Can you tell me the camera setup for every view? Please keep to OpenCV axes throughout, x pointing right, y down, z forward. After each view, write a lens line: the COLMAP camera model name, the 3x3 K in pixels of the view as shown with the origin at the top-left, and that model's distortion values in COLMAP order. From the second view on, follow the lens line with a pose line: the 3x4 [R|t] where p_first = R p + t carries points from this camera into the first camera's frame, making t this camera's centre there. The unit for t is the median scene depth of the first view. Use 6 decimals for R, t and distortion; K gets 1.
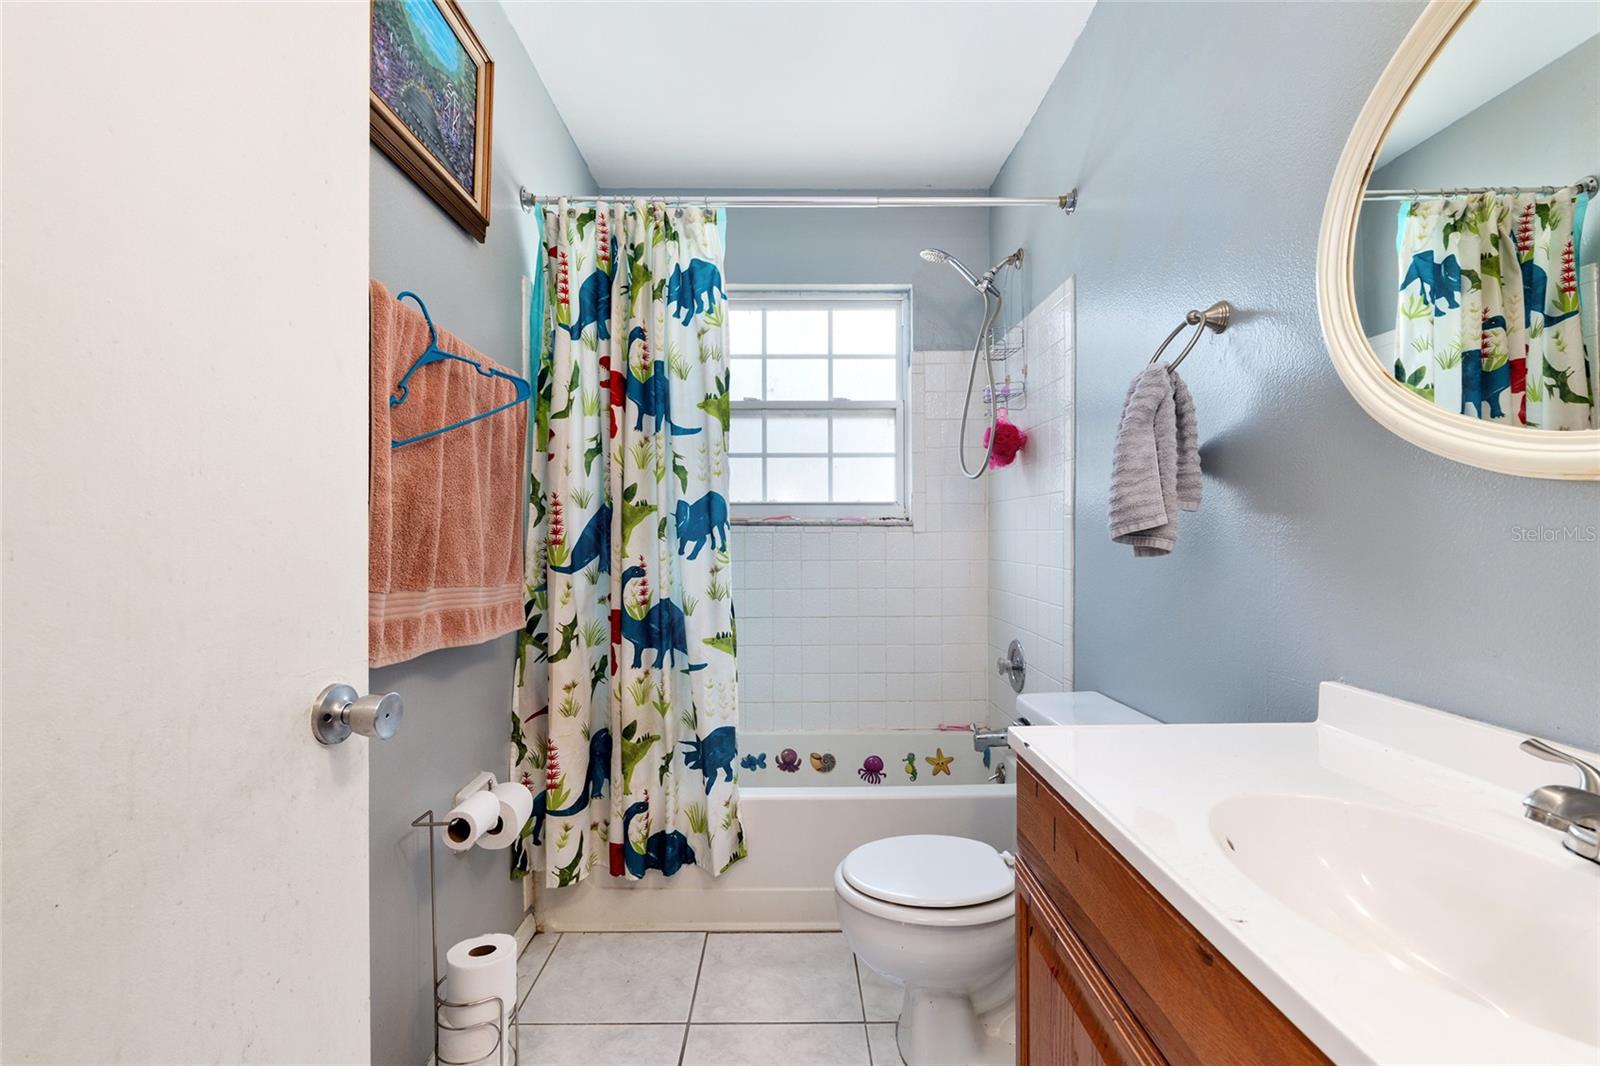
lens RADIAL K [[722.8, 0, 796.4], [0, 722.8, 535.3], [0, 0, 1]] dist [-0.001596, -0.000755]
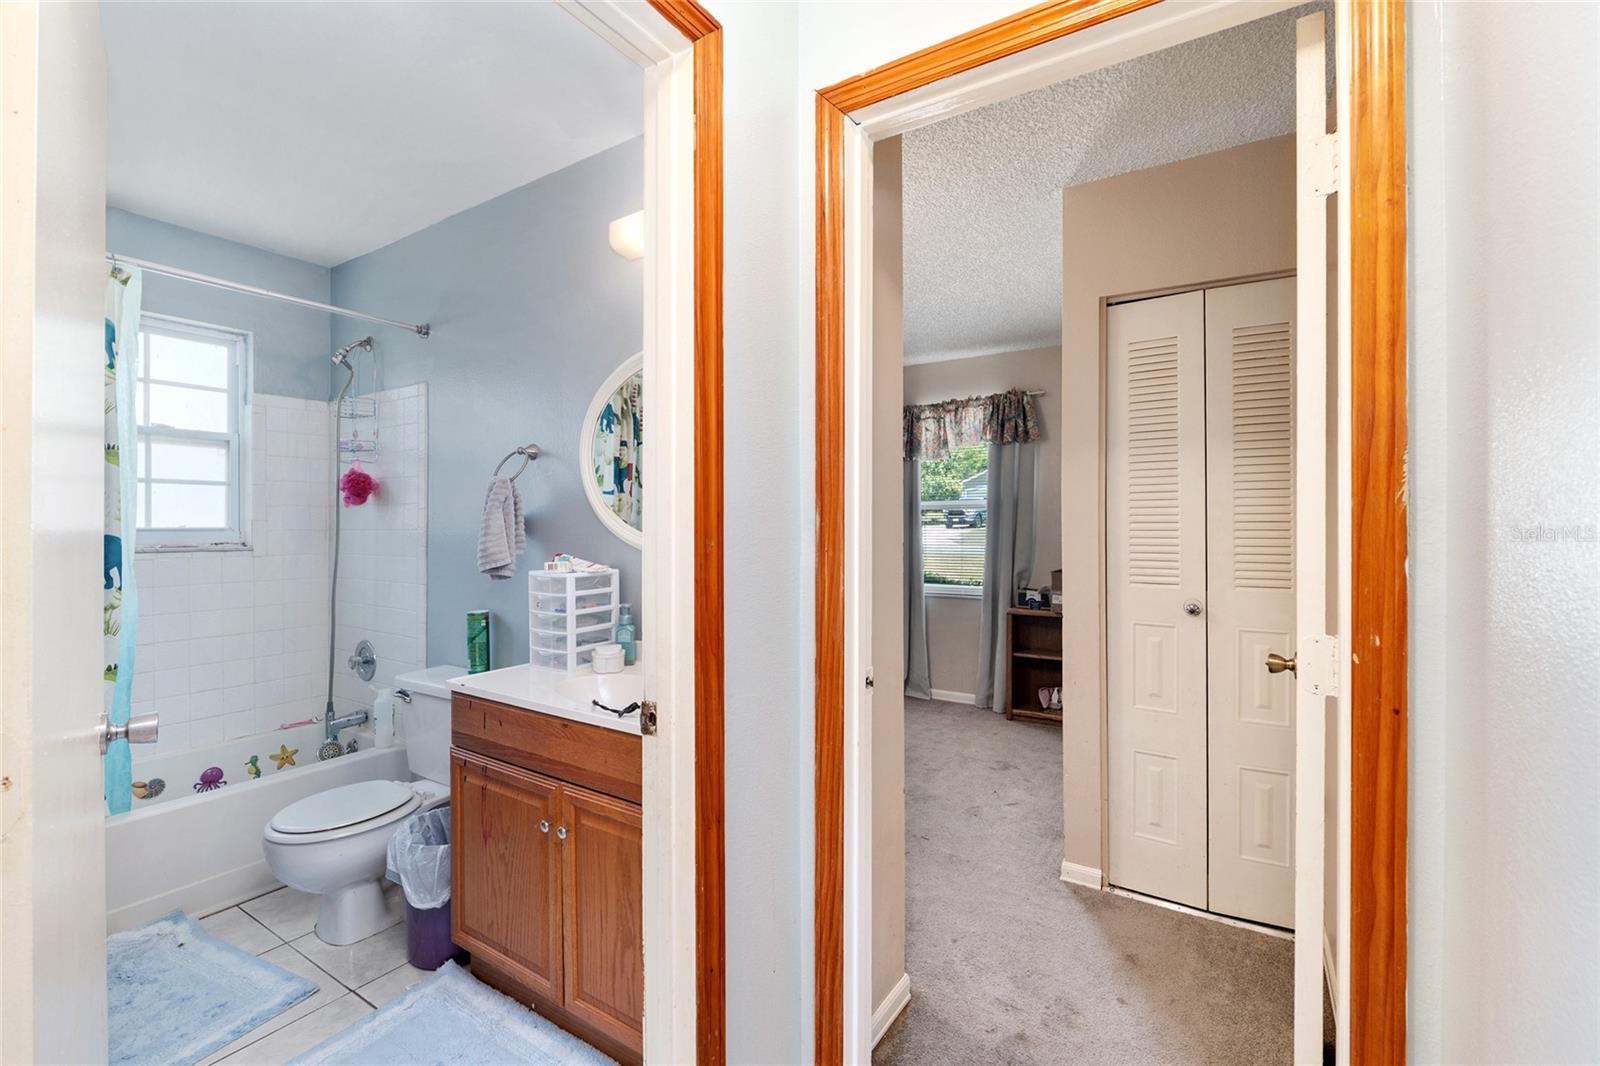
lens RADIAL K [[683.2, 0, 795.6], [0, 683.2, 530.7], [0, 0, 1]] dist [-0.004477, -0.000463]
pose [[0.551248, -0.003552, 0.834334, -0.353119], [0.000068, 0.999991, 0.004212, -0.067545], [-0.834342, -0.002265, 0.551243, -0.375912]]
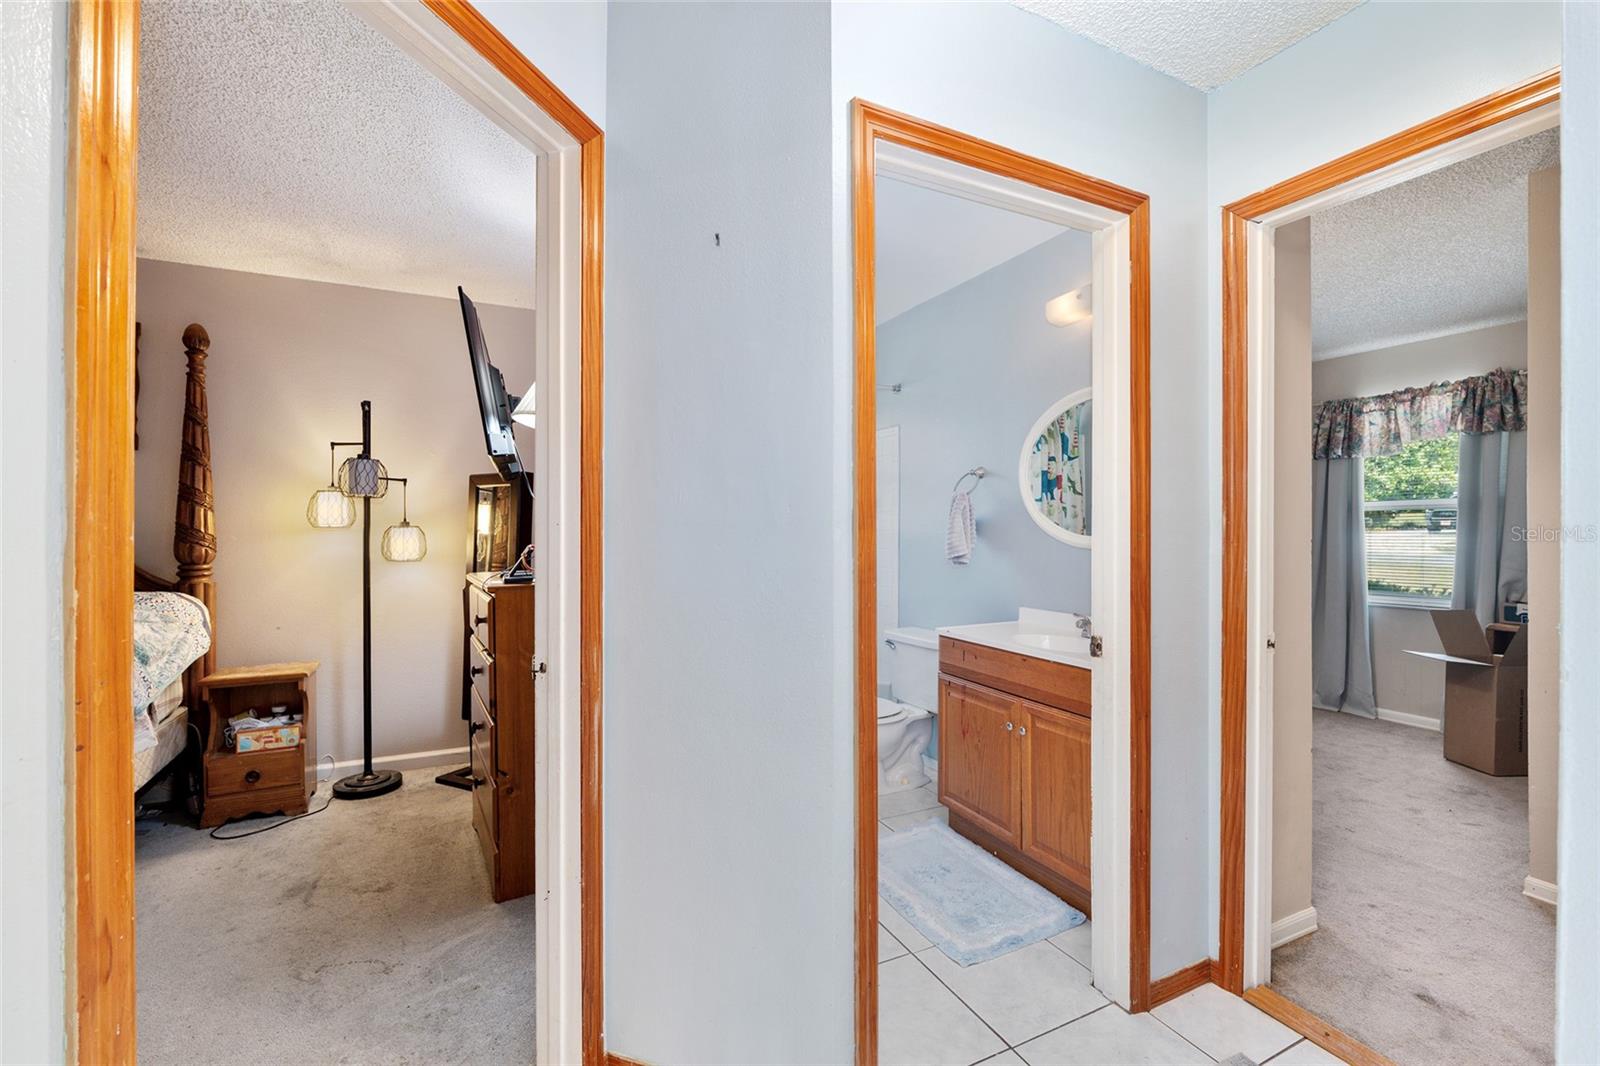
lens RADIAL K [[683.2, 0, 795.6], [0, 683.2, 530.7], [0, 0, 1]] dist [-0.004477, -0.000463]
pose [[0.901656, 0.003968, 0.432436, -0.710828], [-0.003344, 0.999992, -0.002202, -0.056575], [-0.432442, 0.000539, 0.901662, -0.610774]]
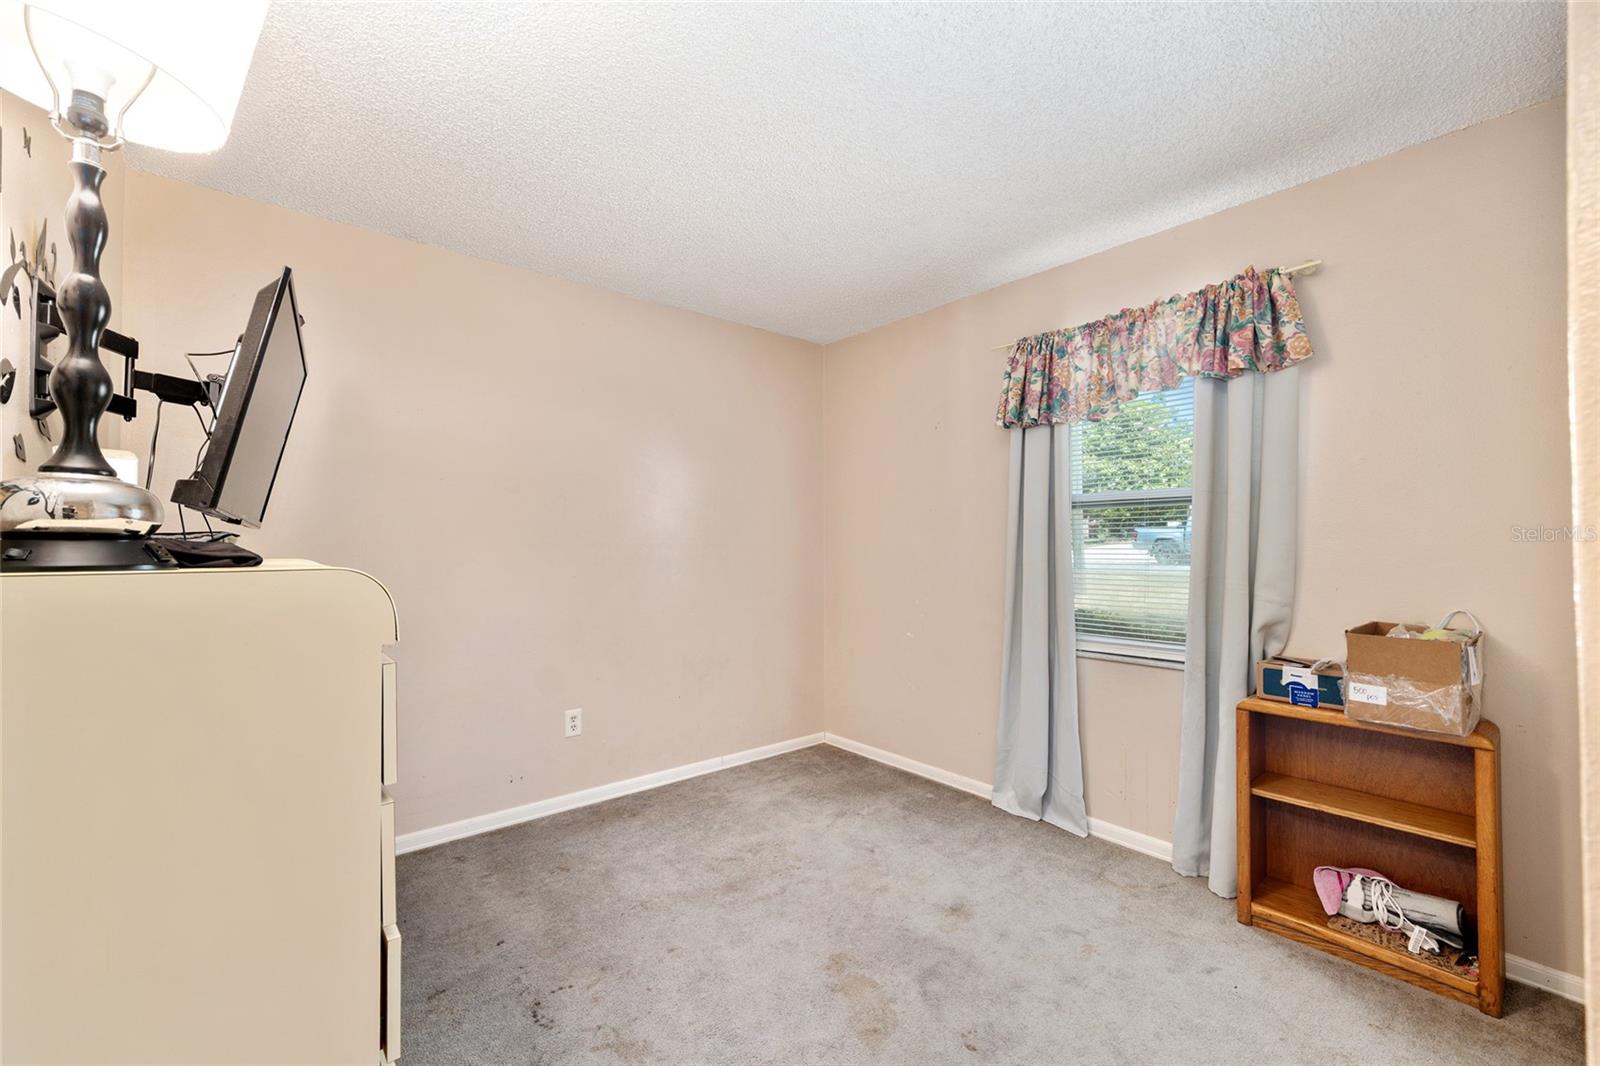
lens RADIAL K [[647.5, 0, 808.7], [0, 647.5, 538.8], [0, 0, 1]] dist [-0.000993, 0.000022]
pose [[0.773444, 0.006825, 0.633828, 0.654142], [-0.000249, 0.999945, -0.010463, -0.053700], [-0.633865, 0.007935, 0.773403, -0.104756]]
